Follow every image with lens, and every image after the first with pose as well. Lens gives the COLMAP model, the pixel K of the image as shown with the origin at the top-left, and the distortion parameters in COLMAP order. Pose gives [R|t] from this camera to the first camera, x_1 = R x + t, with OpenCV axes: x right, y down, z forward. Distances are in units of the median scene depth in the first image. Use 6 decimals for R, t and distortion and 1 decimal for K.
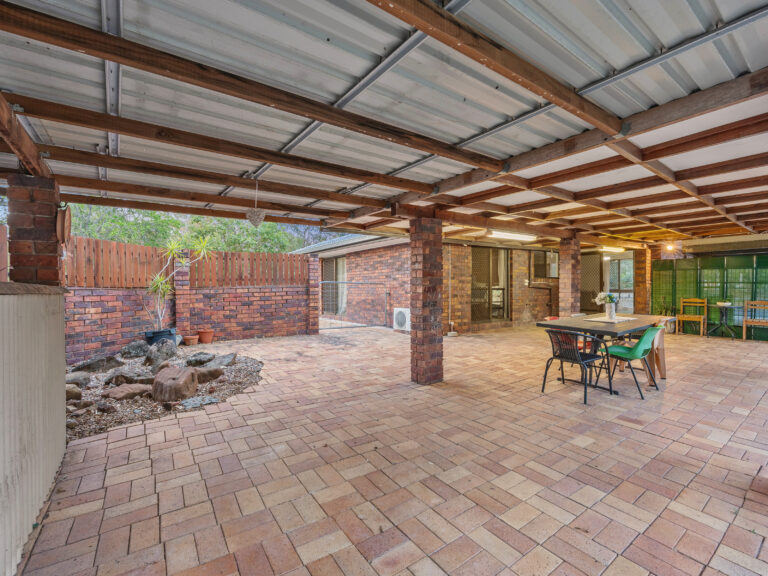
lens RADIAL K [[345.1, 0, 389.3], [0, 345.1, 293.2], [0, 0, 1]] dist [0.002131, 0.000492]
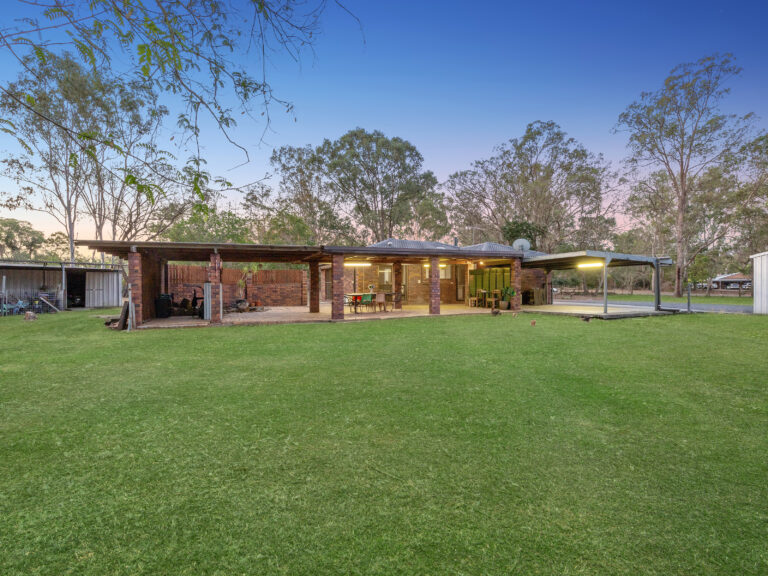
lens RADIAL K [[345.1, 0, 389.3], [0, 345.1, 293.2], [0, 0, 1]] dist [0.002131, 0.000492]
pose [[0.983292, 0.000947, -0.182034, 0.899398], [-0.001288, 0.999998, -0.001754, 0.052198], [0.182032, 0.001959, 0.983291, -1.343847]]
